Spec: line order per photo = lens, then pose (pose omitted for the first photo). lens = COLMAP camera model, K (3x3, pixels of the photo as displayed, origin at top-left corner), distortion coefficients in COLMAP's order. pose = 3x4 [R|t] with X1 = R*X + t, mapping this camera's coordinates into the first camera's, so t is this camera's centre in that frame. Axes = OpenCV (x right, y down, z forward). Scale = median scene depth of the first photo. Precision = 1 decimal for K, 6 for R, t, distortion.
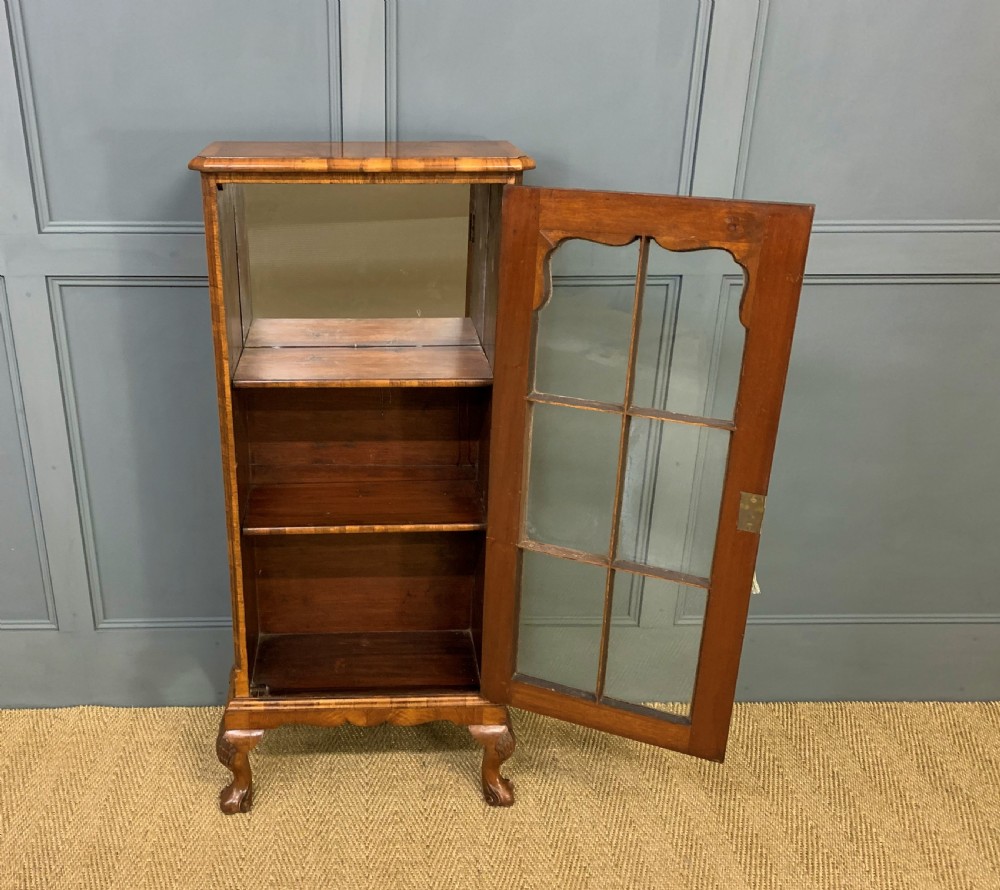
lens RADIAL K [[1046.2, 0, 404.9], [0, 1046.2, 466.3], [0, 0, 1]] dist [0.061855, 0.000000]
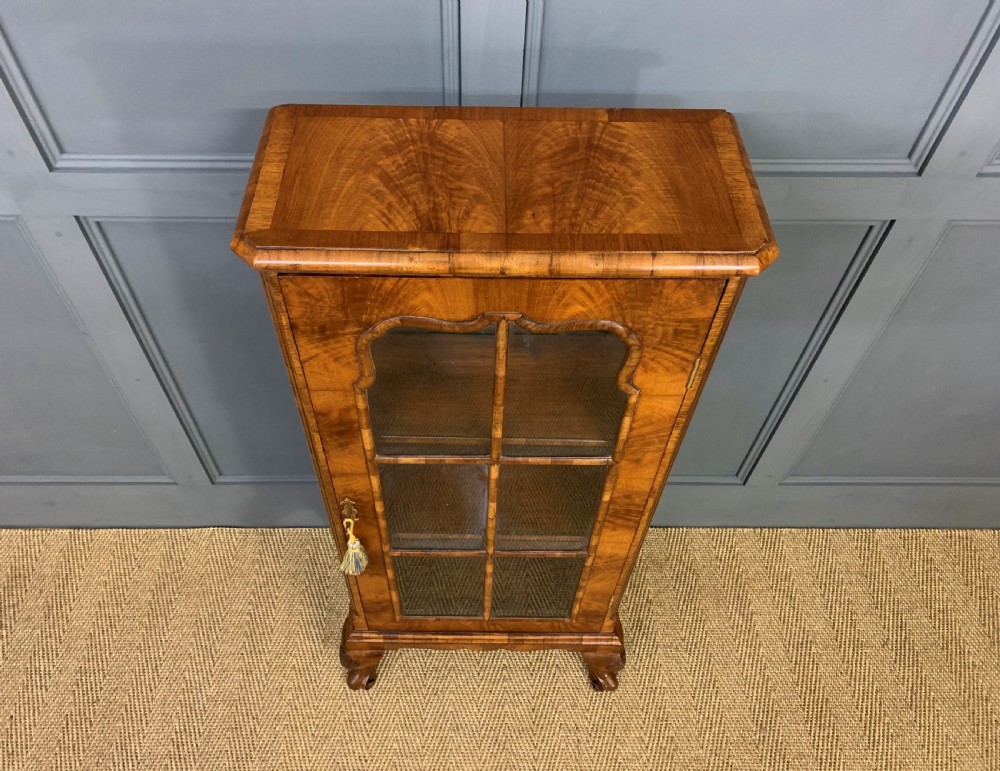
lens RADIAL K [[787.2, 0, 478.2], [0, 787.2, 366.3], [0, 0, 1]] dist [0.041151, -0.014687]
pose [[0.999722, 0.023544, -0.001490, -0.044066], [-0.019769, 0.870554, 0.491676, -0.374787], [0.012873, -0.491509, 0.870777, 0.448180]]
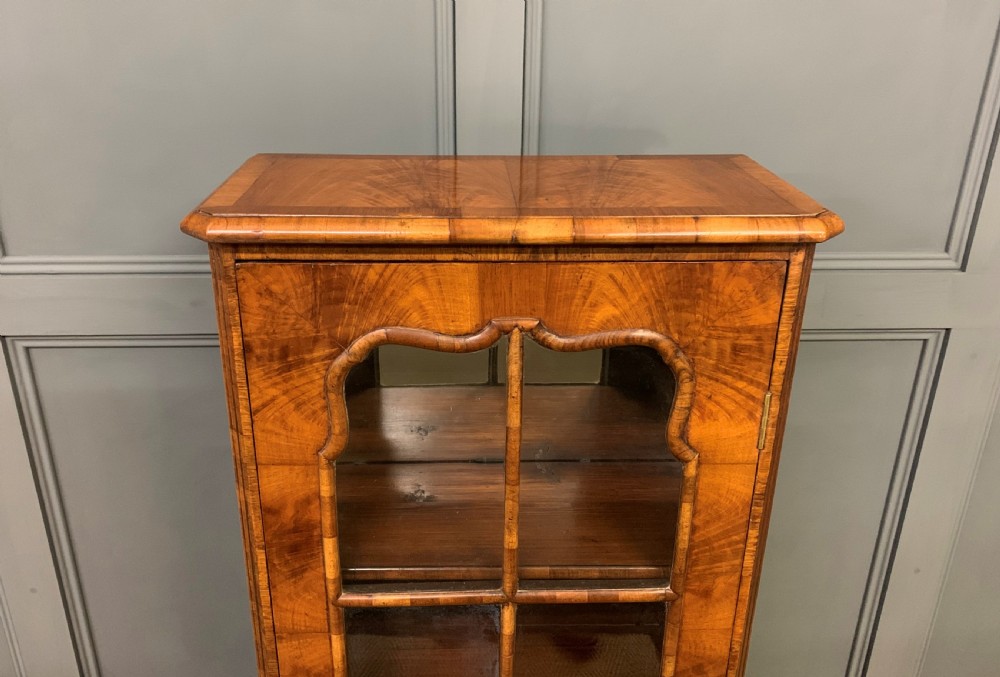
lens RADIAL K [[814.5, 0, 491.9], [0, 814.5, 306.2], [0, 0, 1]] dist [0.052829, -0.008865]
pose [[0.999822, 0.006182, 0.017812, -0.048187], [-0.006039, 0.999949, -0.008089, -0.197875], [-0.017861, 0.007980, 0.999809, 0.482526]]
